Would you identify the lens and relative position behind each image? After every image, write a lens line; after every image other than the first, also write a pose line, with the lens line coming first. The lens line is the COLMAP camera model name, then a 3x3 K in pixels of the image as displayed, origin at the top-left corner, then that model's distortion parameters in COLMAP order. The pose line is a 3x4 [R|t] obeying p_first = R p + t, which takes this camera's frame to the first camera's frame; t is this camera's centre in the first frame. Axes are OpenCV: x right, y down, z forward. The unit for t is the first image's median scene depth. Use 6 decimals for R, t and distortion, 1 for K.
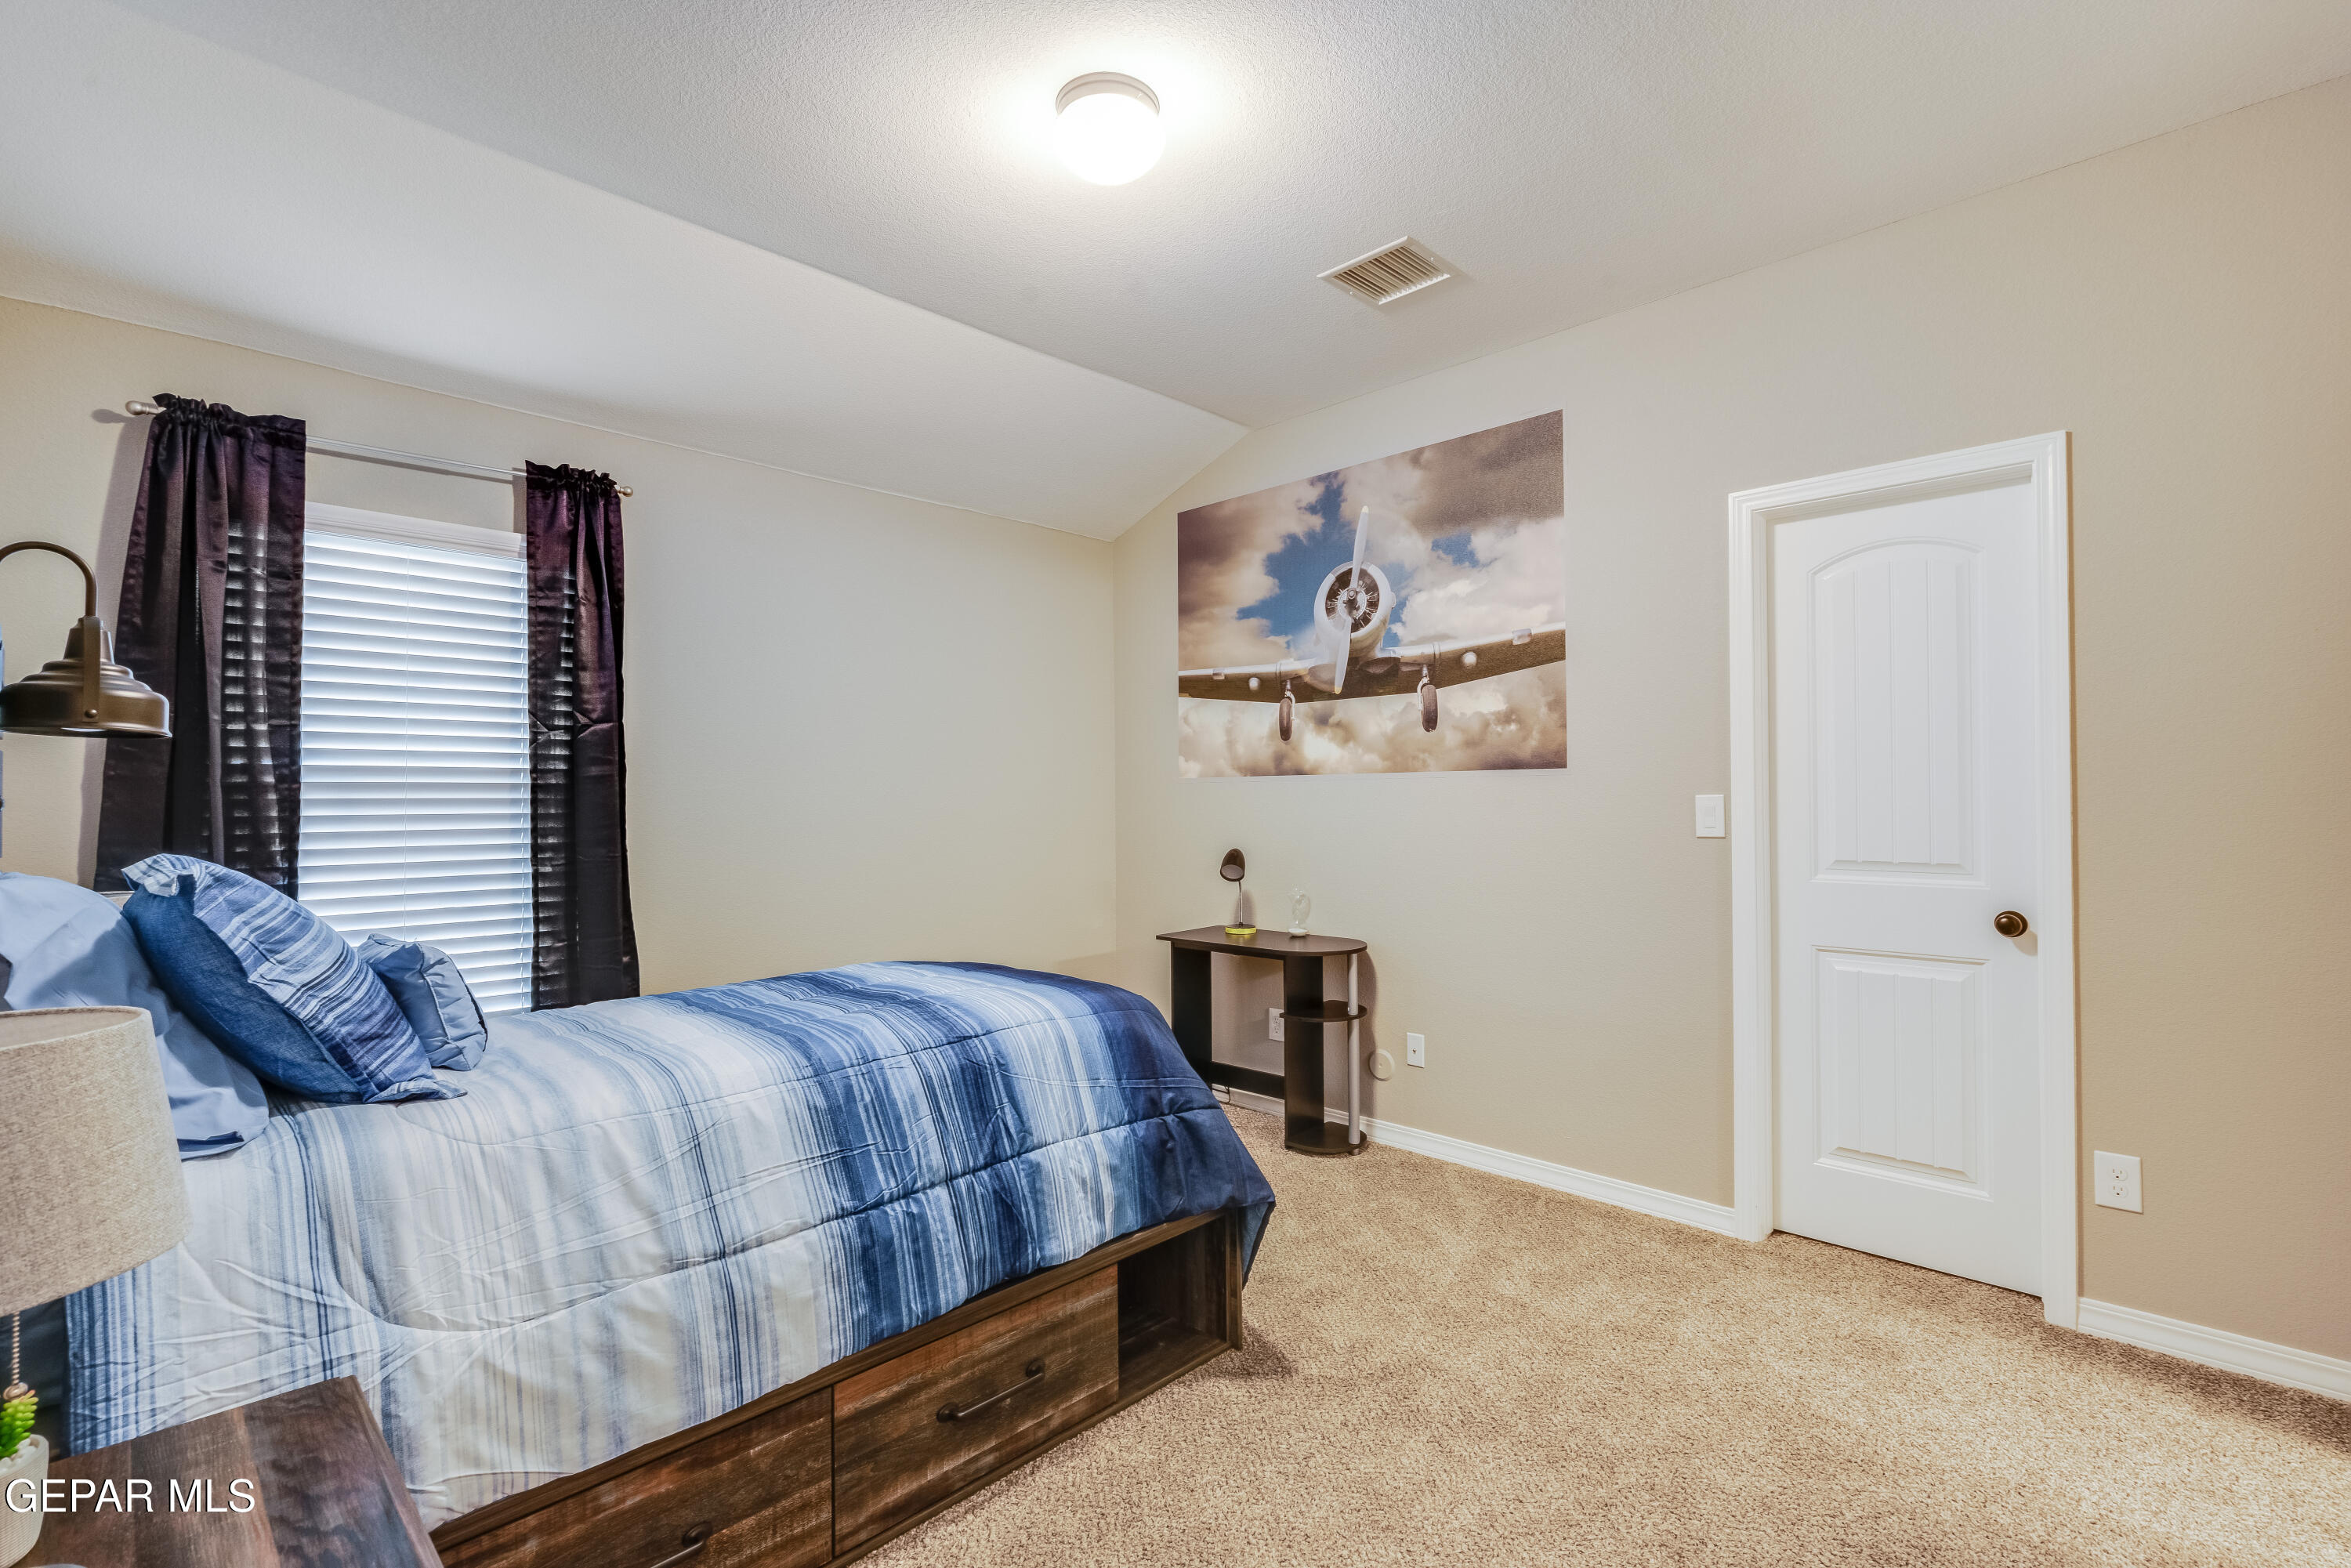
lens RADIAL K [[1078.1, 0, 1166.4], [0, 1078.1, 790.4], [0, 0, 1]] dist [-0.005069, 0.000483]
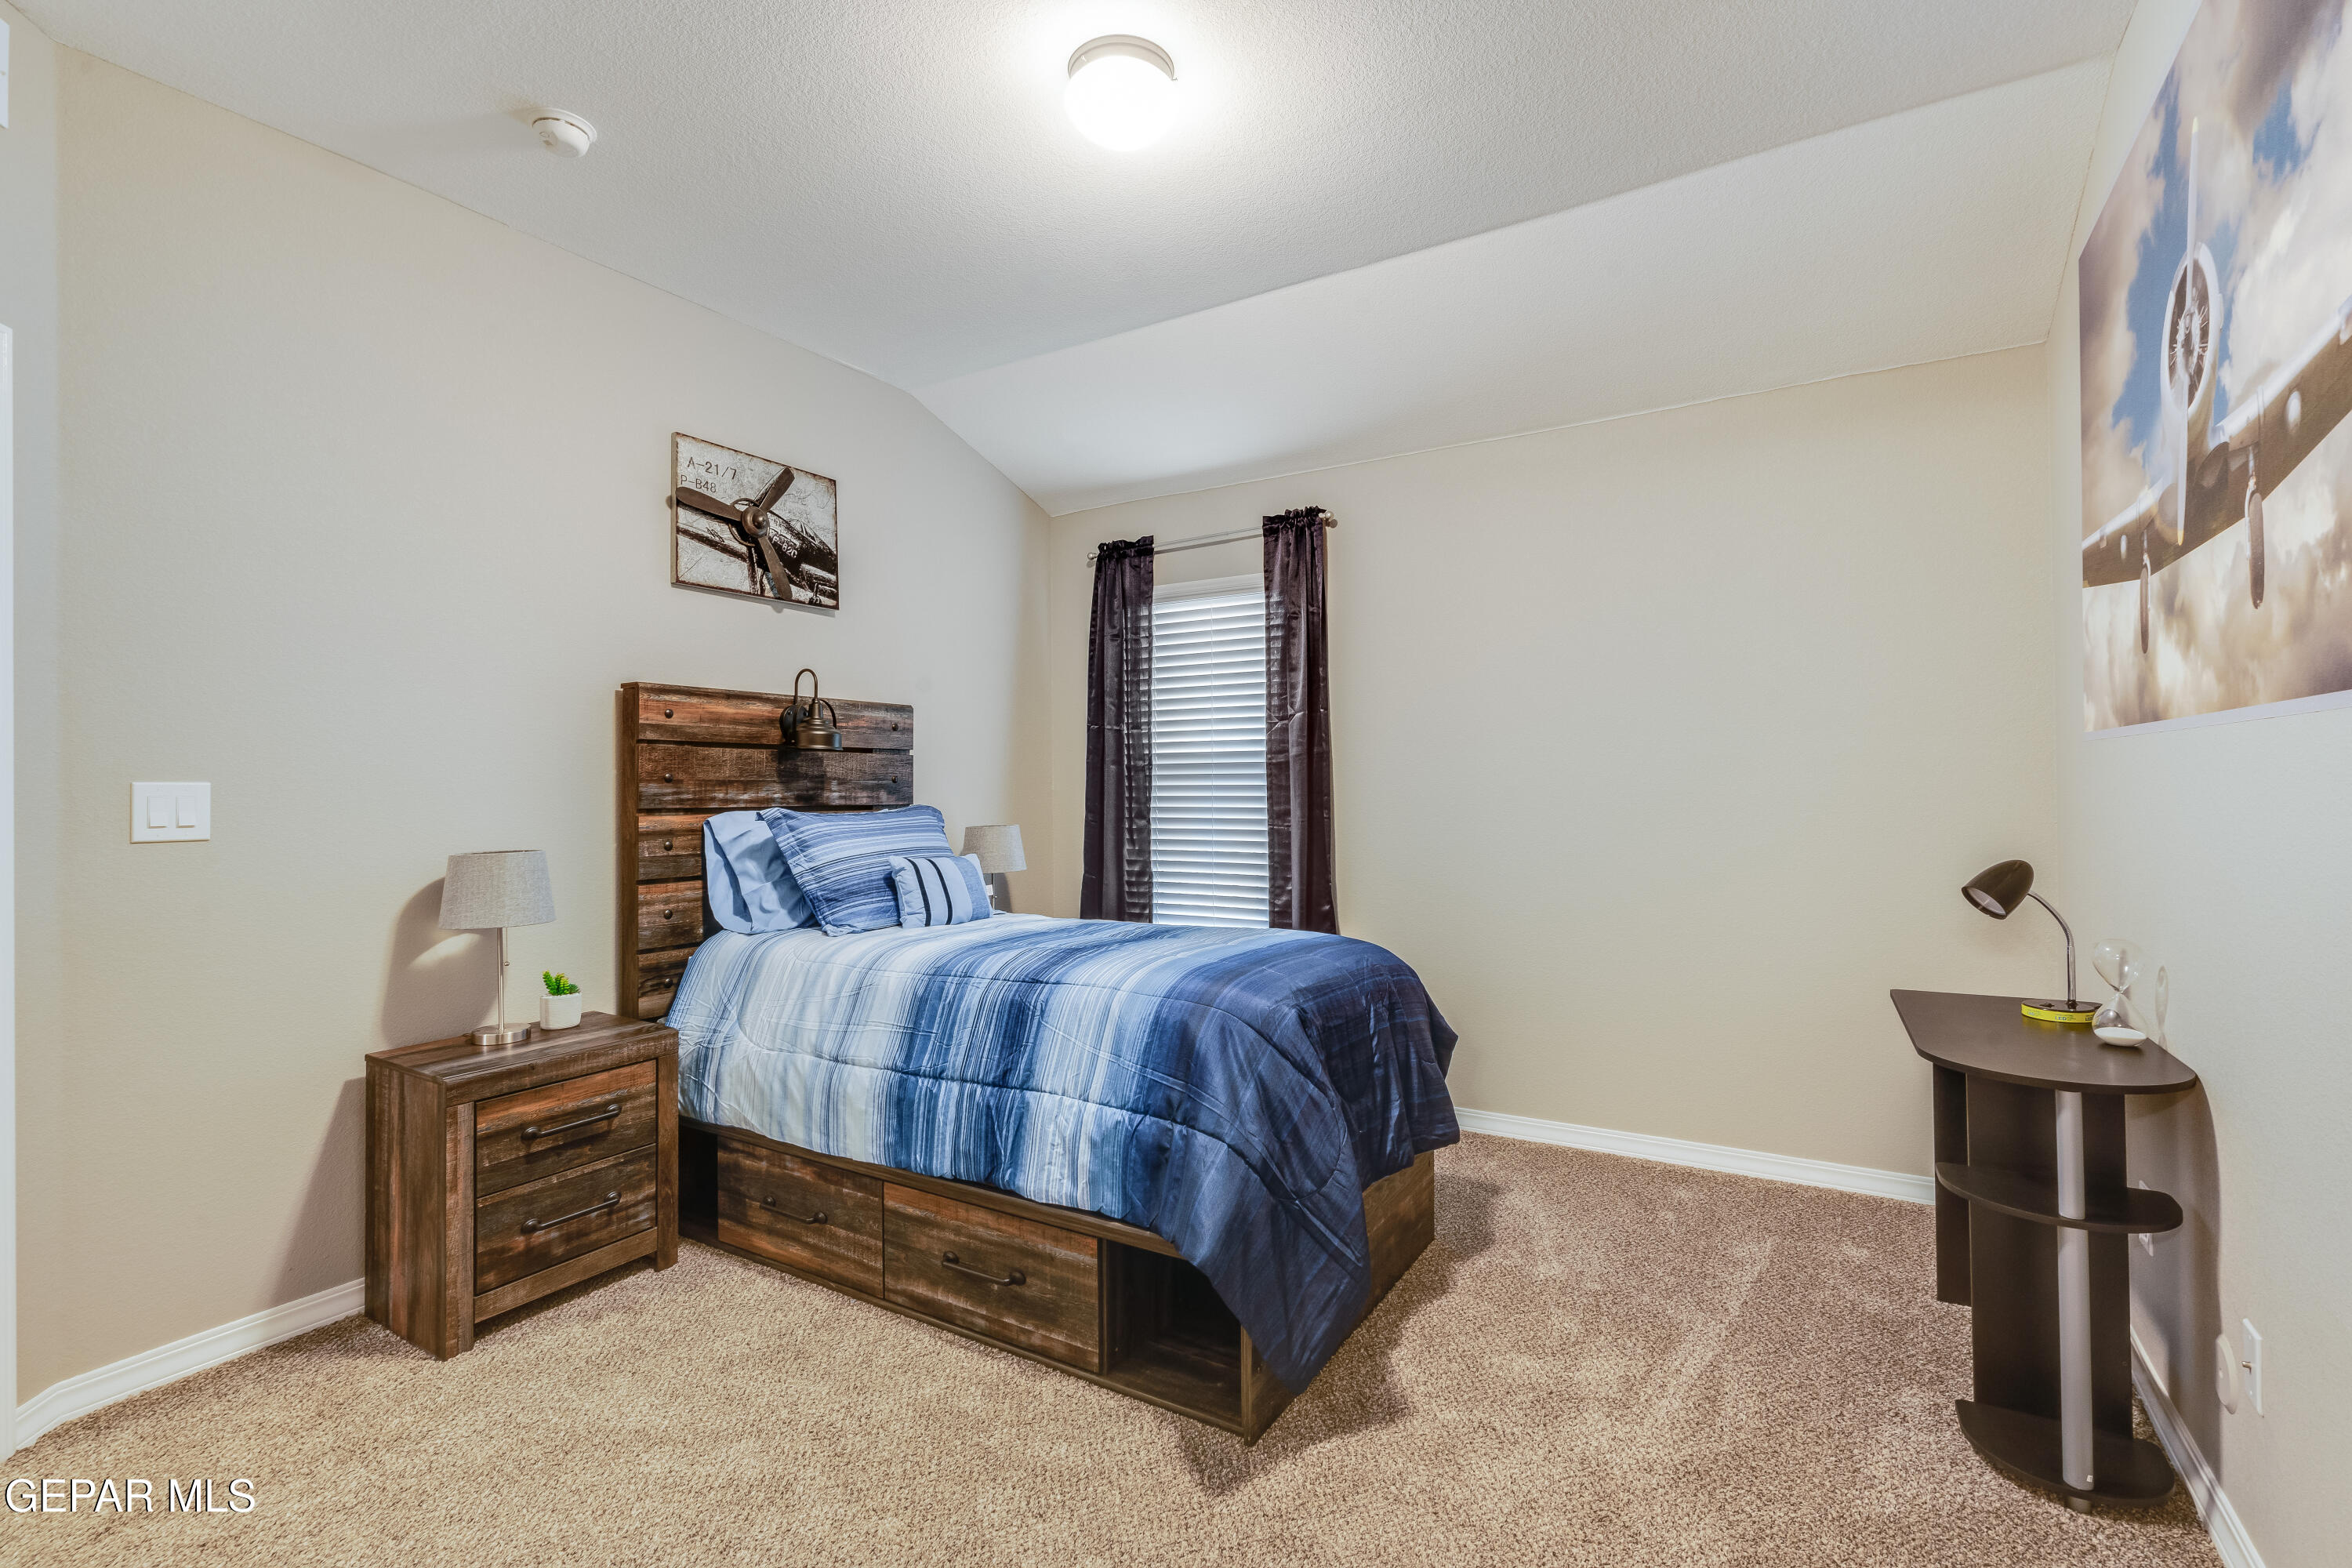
lens RADIAL K [[1078.6, 0, 1166.0], [0, 1078.6, 782.3], [0, 0, 1]] dist [-0.005069, 0.000483]
pose [[0.209401, 0.007752, -0.977799, 0.998157], [0.014896, 0.999827, 0.011117, 0.002403], [0.977716, -0.016893, 0.209249, 0.903033]]
